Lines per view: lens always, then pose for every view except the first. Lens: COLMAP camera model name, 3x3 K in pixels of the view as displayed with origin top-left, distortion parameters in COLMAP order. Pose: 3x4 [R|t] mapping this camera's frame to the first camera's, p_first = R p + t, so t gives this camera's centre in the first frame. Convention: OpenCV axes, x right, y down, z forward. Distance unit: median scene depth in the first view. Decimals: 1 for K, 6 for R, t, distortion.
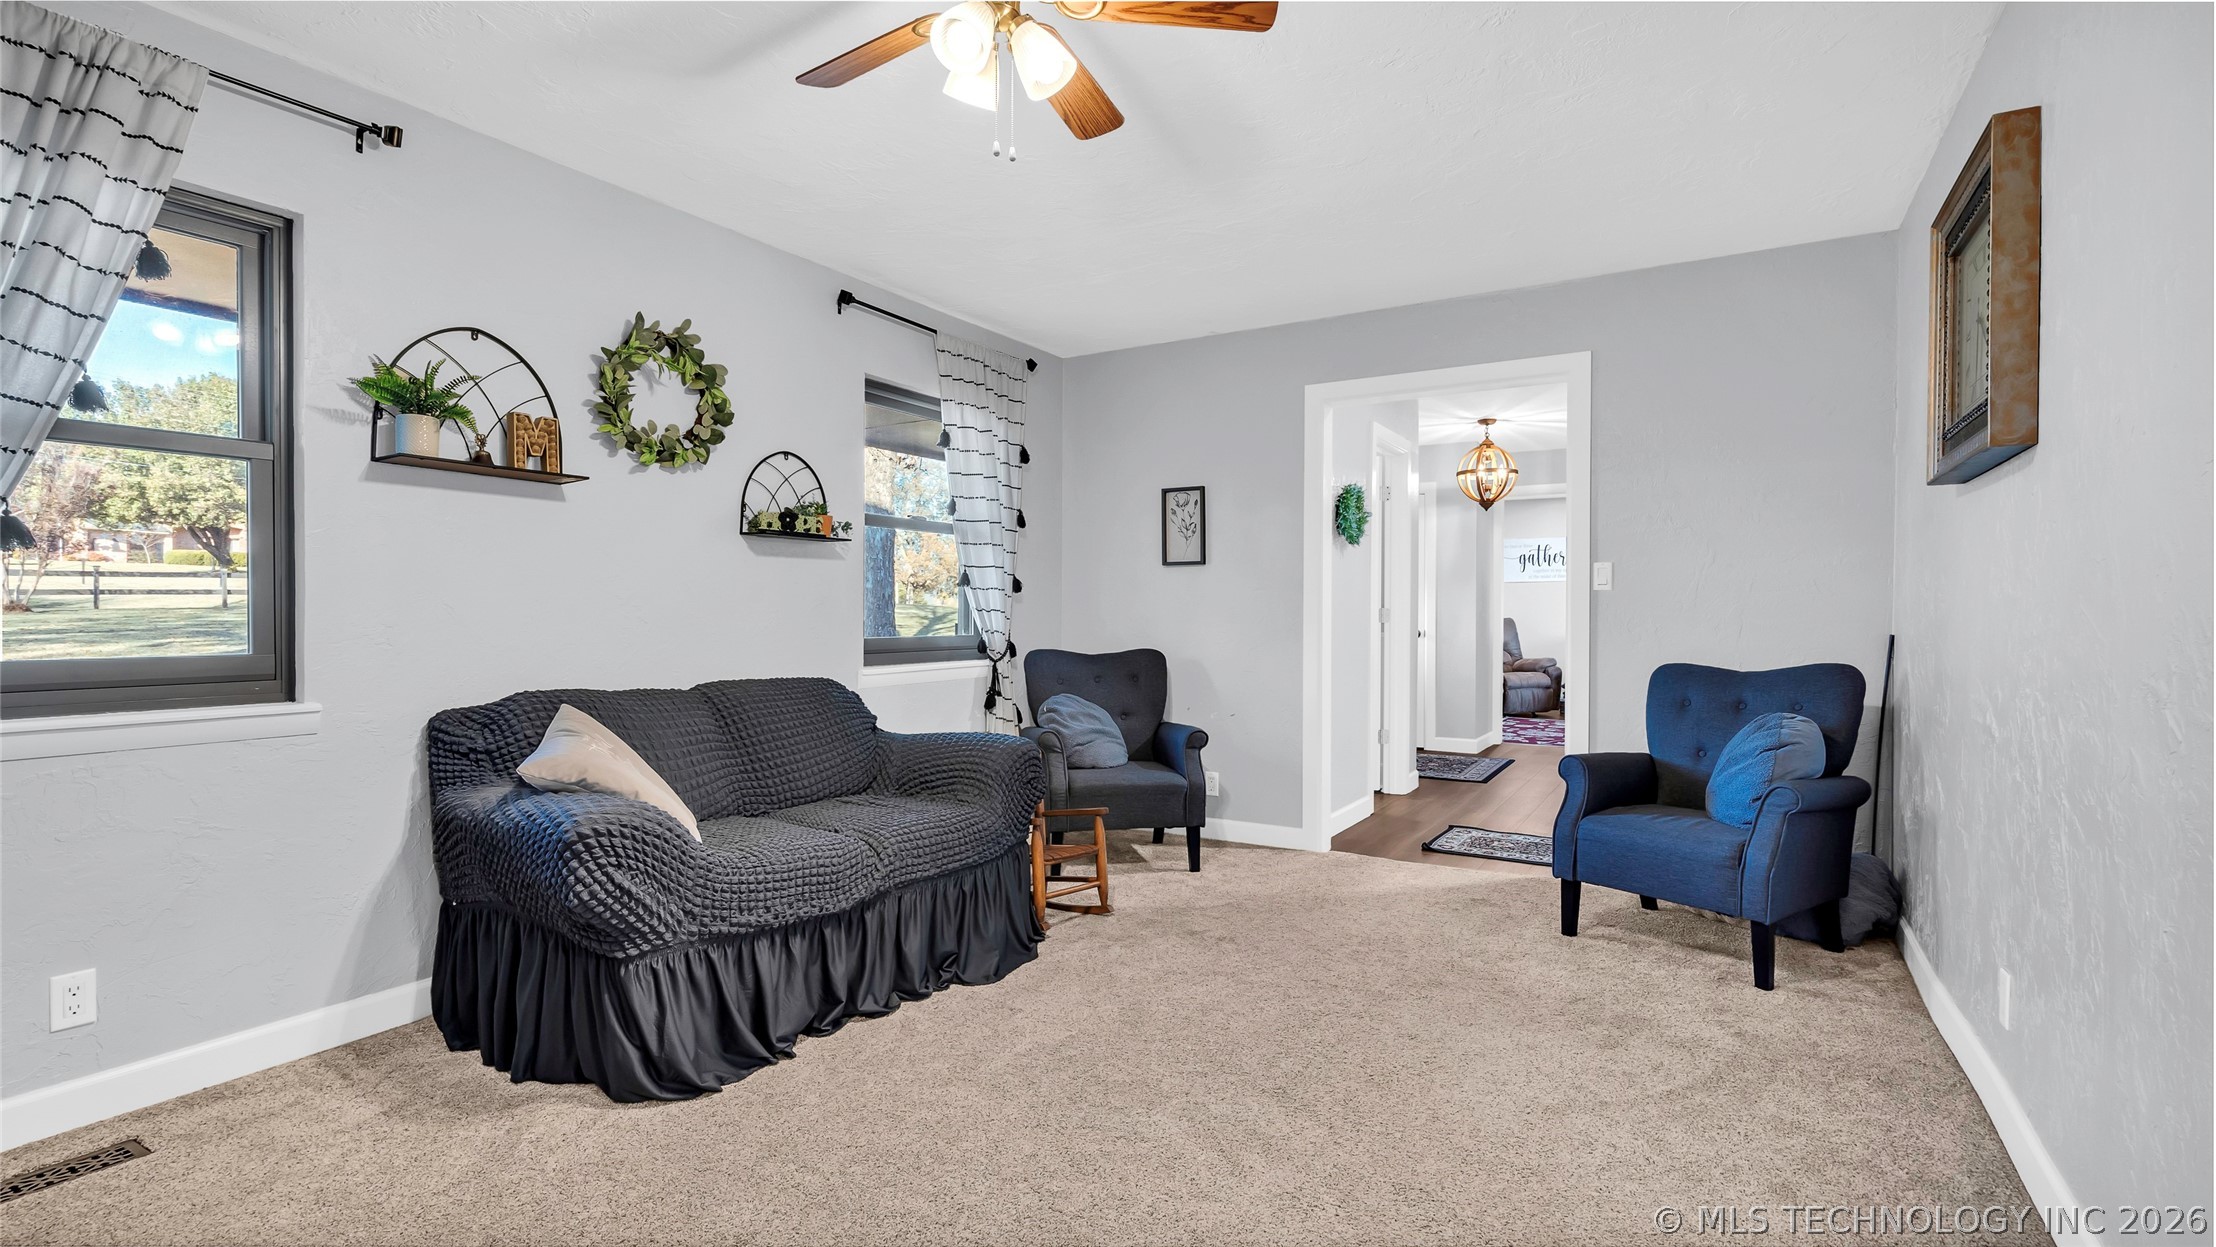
lens RADIAL K [[1031.3, 0, 1112.1], [0, 1031.3, 615.3], [0, 0, 1]] dist [0.000382, 0.000297]
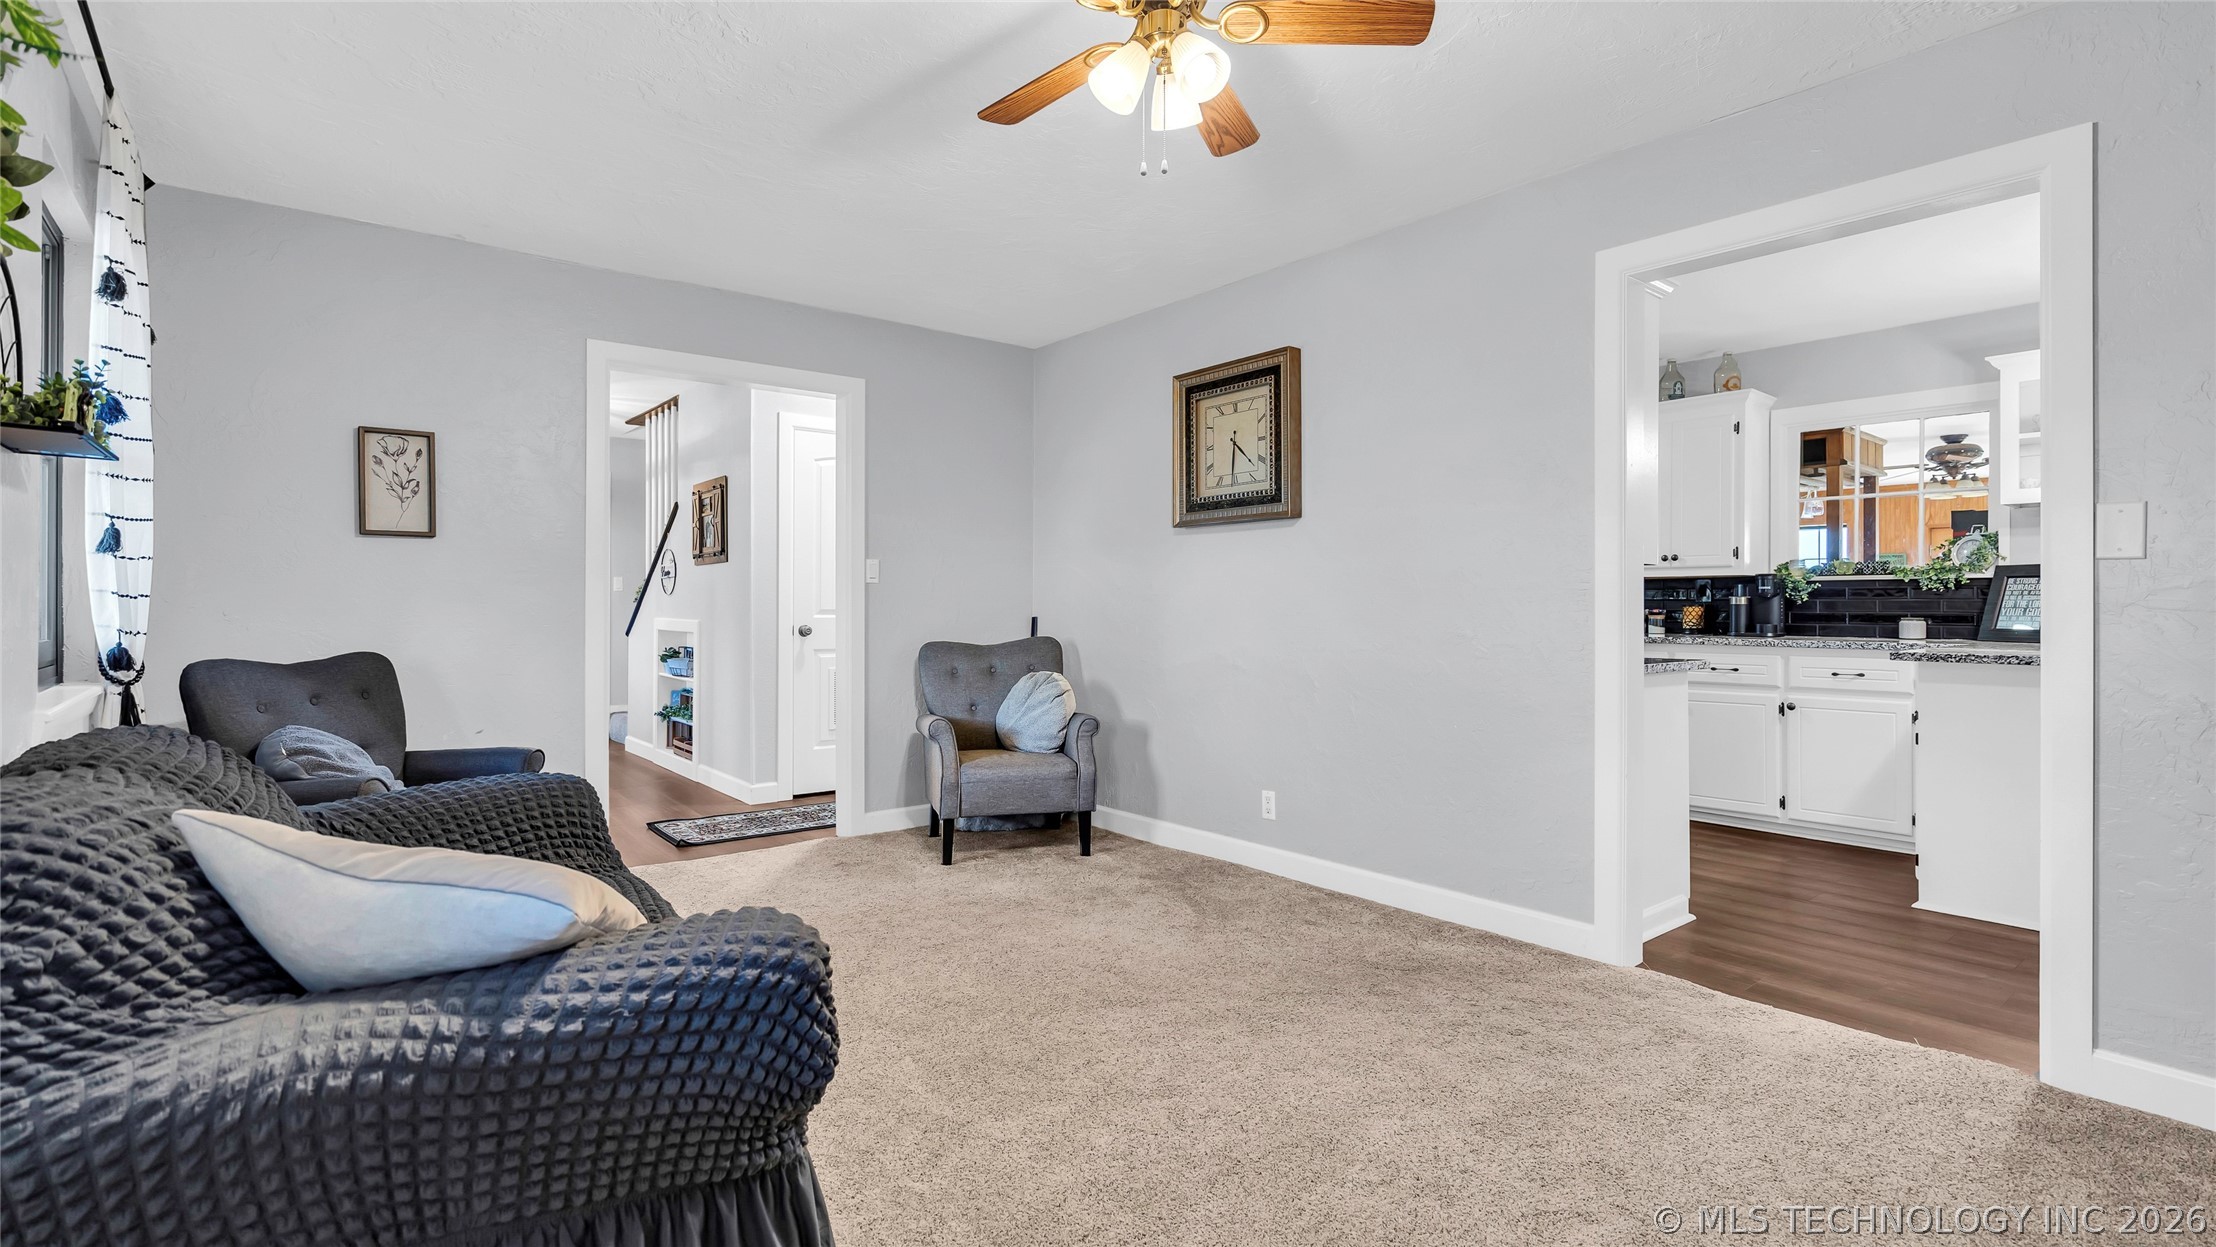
lens RADIAL K [[1031.3, 0, 1112.1], [0, 1031.3, 615.3], [0, 0, 1]] dist [0.000382, 0.000297]
pose [[0.335045, -0.008537, 0.942163, -0.464038], [0.001326, 0.999962, 0.008589, 0.001777], [-0.942201, -0.001629, 0.335044, 0.288978]]
